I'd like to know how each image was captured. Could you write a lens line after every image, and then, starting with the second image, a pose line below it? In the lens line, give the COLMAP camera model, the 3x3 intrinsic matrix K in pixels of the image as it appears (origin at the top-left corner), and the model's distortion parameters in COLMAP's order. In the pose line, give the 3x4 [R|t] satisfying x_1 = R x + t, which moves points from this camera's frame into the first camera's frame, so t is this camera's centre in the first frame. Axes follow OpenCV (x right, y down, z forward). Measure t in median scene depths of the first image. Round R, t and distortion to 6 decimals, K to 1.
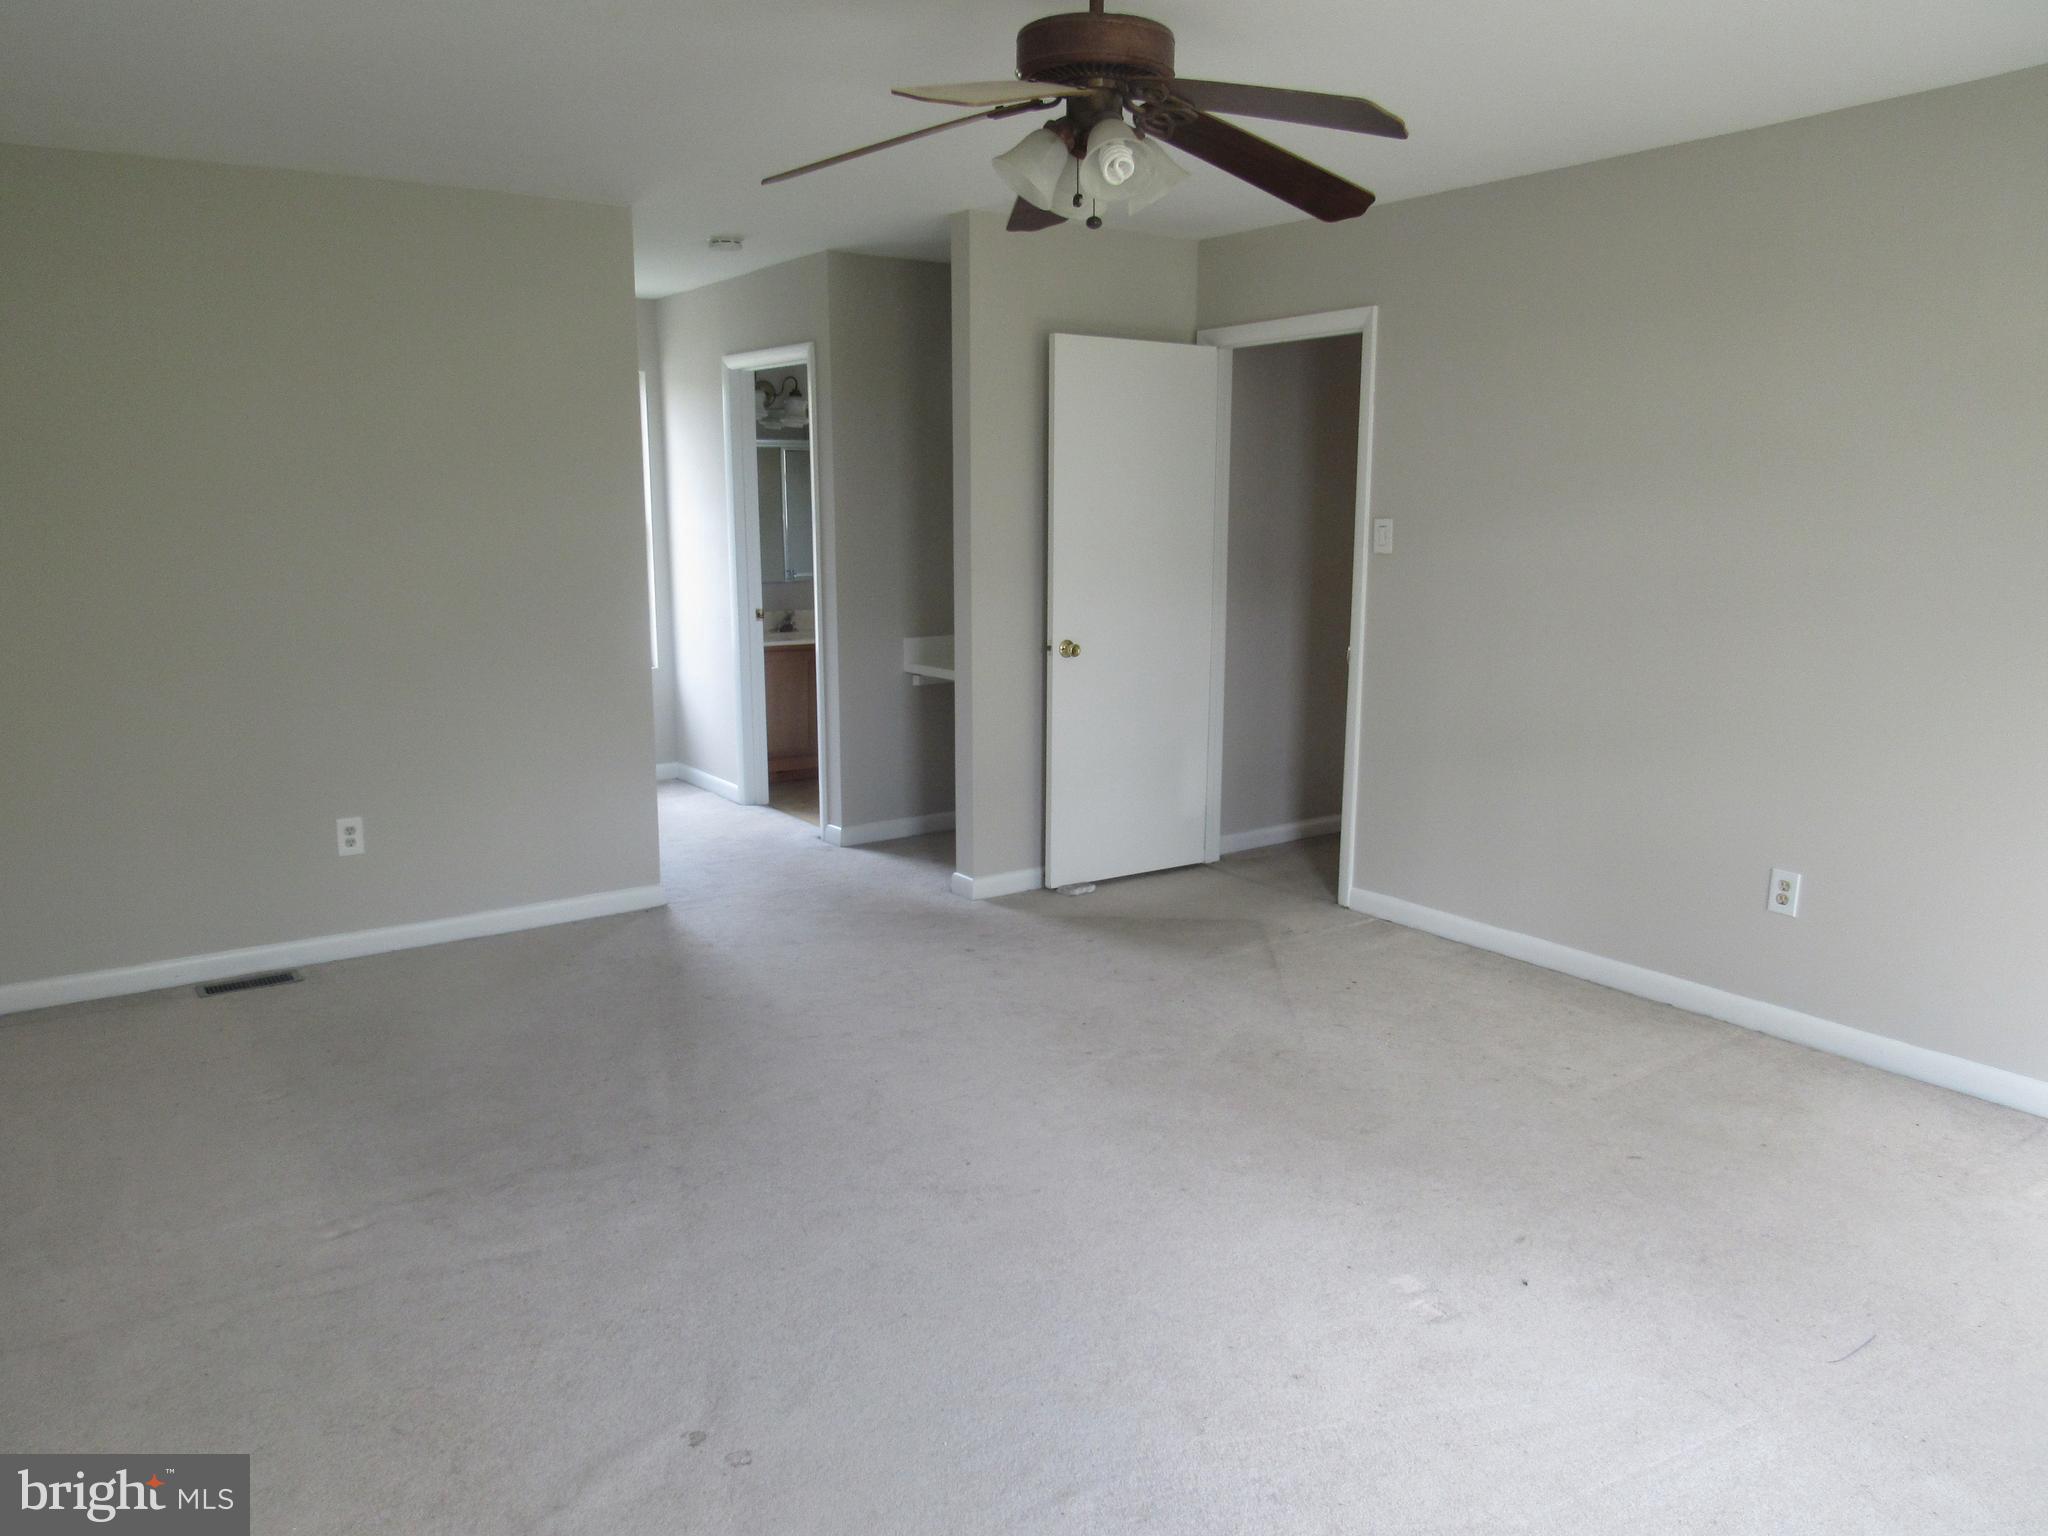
lens RADIAL K [[1459.2, 0, 1051.5], [0, 1459.2, 768.8], [0, 0, 1]] dist [-0.011346, -0.000699]
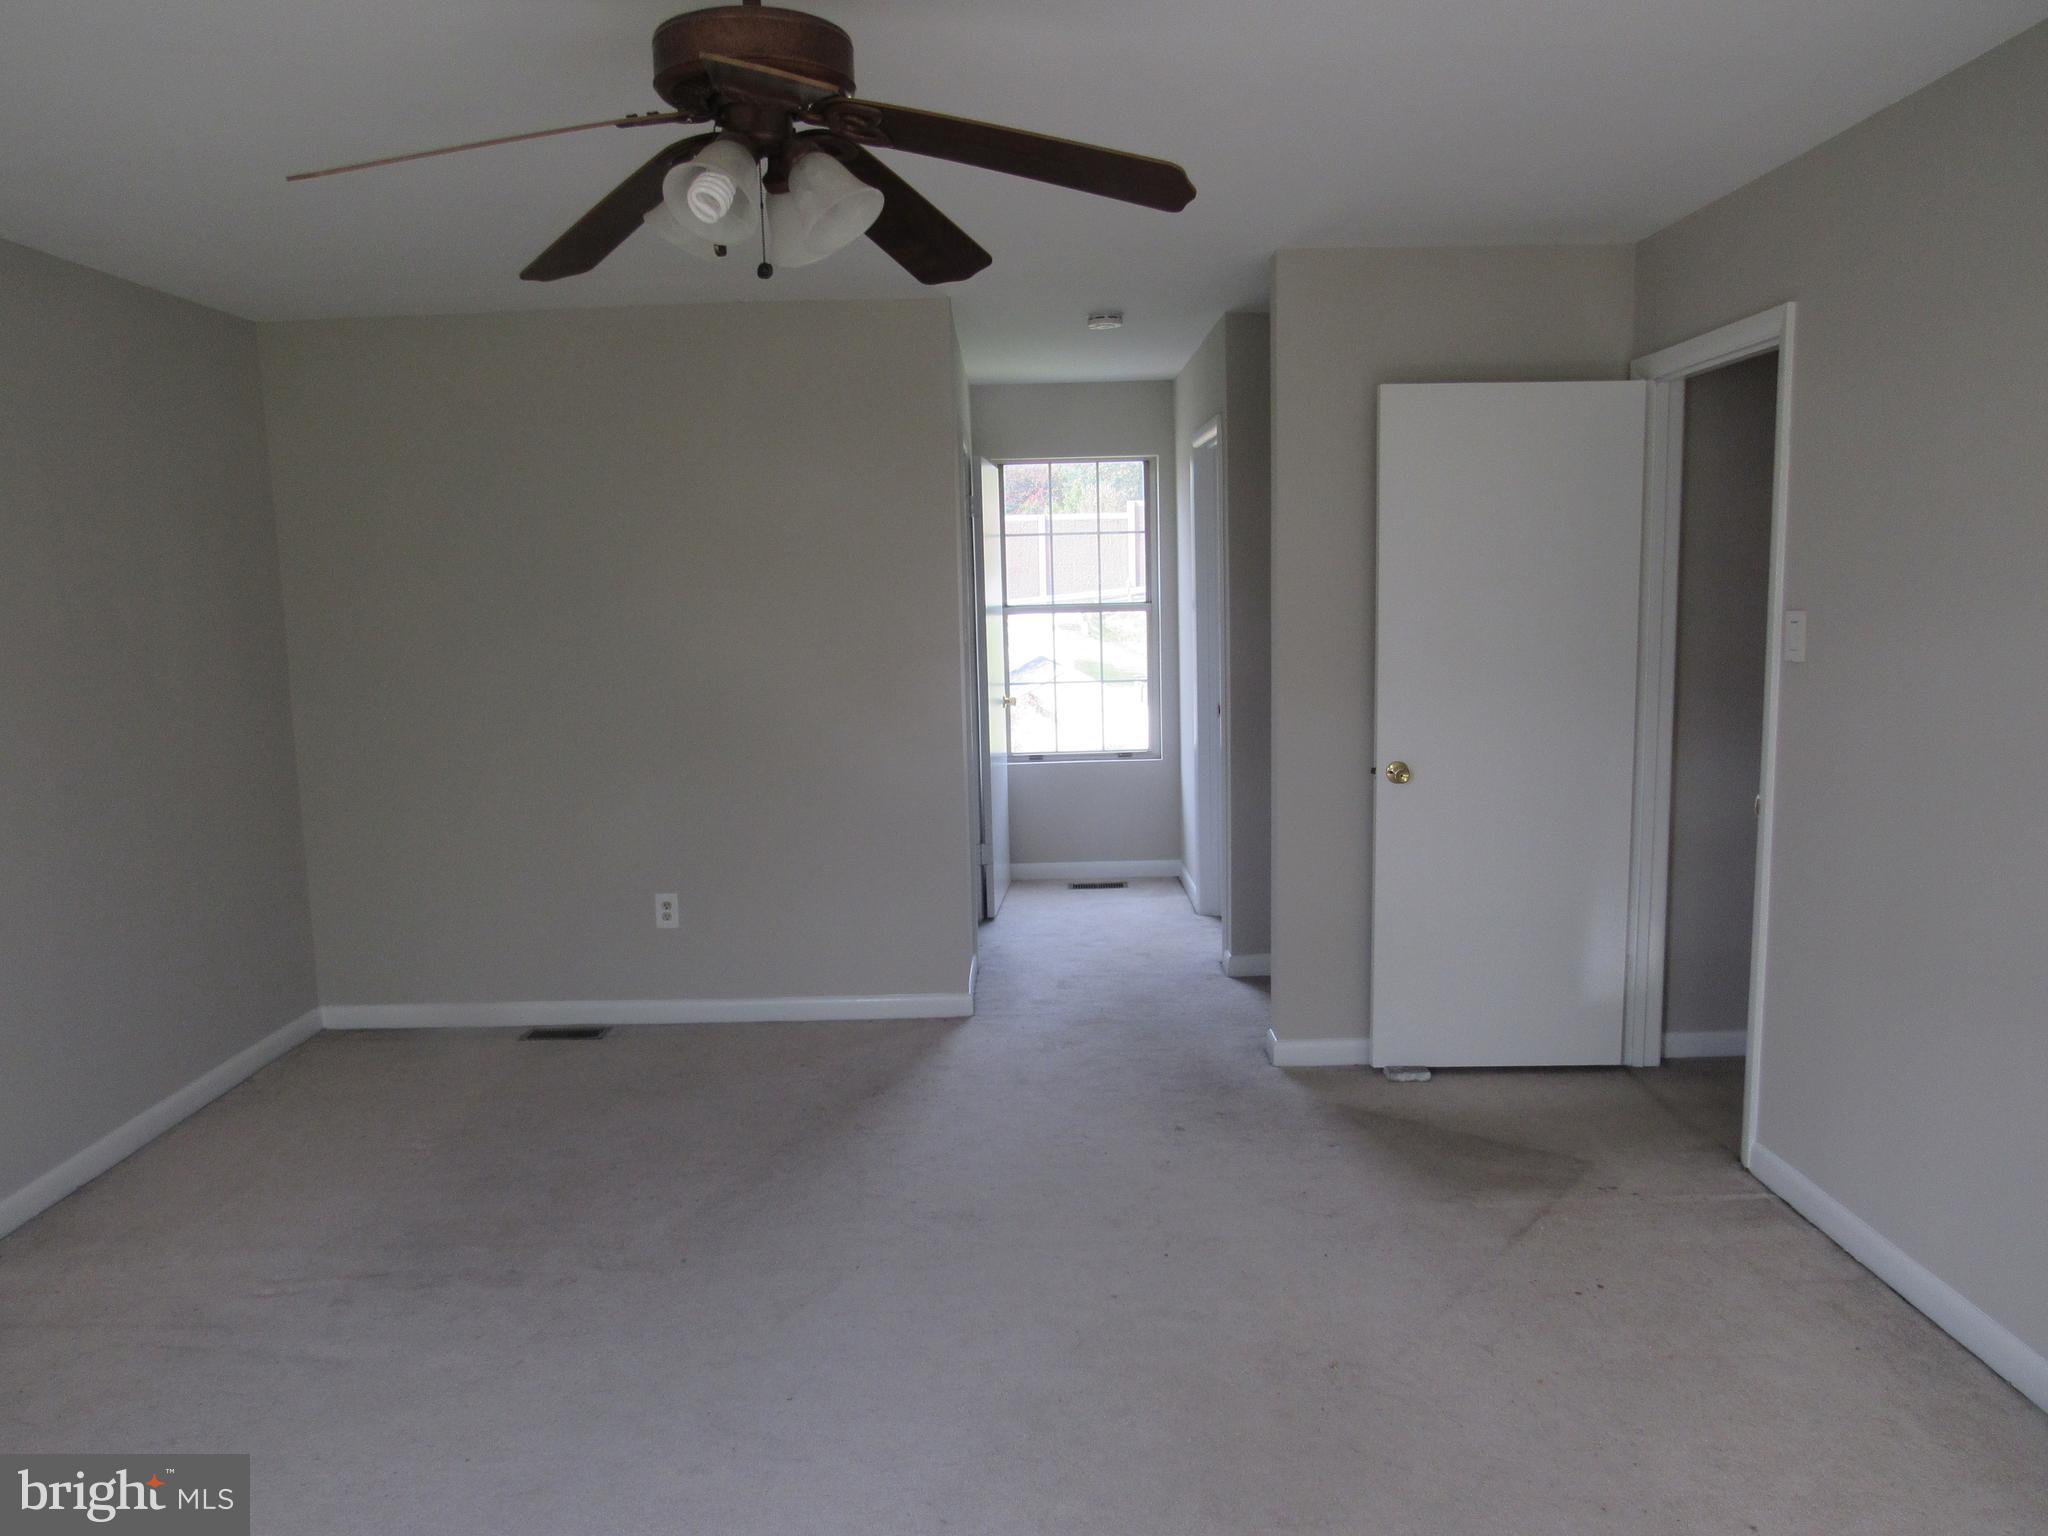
lens RADIAL K [[1480.1, 0, 1023.3], [0, 1480.1, 773.9], [0, 0, 1]] dist [-0.011190, 0.005224]
pose [[0.815905, 0.057819, -0.575287, 0.314270], [-0.084719, 0.996204, -0.020031, -0.048395], [0.571945, 0.065081, 0.817706, 0.221156]]
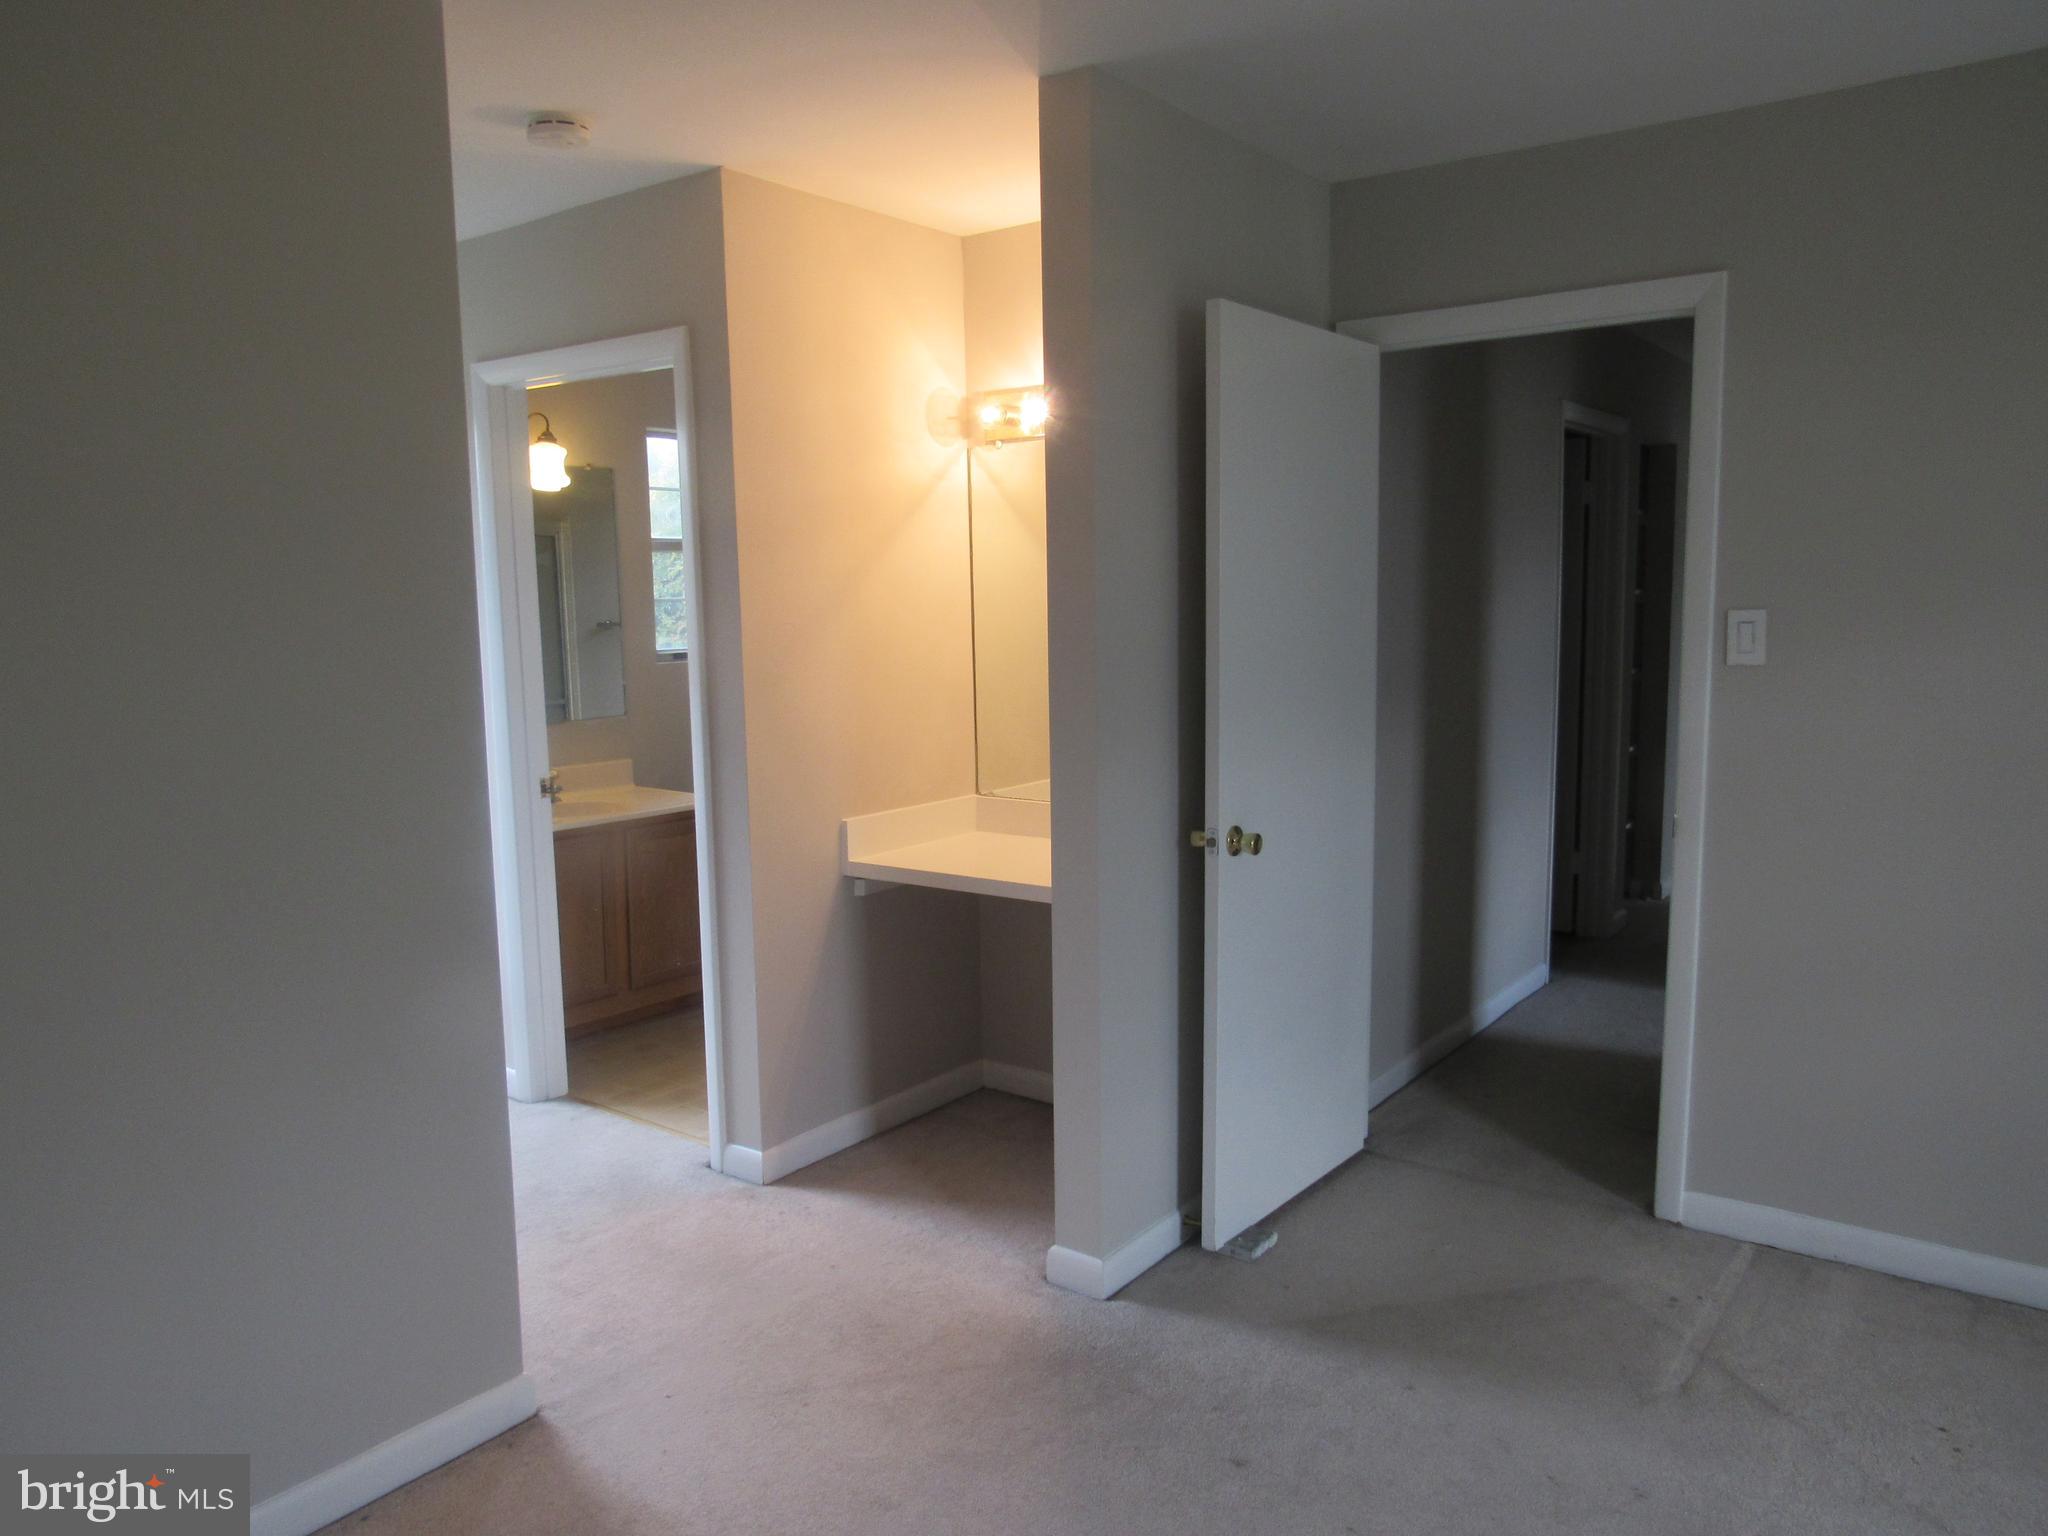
lens RADIAL K [[1497.1, 0, 1024.0], [0, 1497.1, 768.0], [0, 0, 1]] dist [-0.006264, -0.006143]
pose [[0.958106, -0.054338, 0.281212, -0.237636], [0.070704, 0.996324, -0.048377, -0.089567], [-0.277549, 0.066233, 0.958426, 0.449308]]
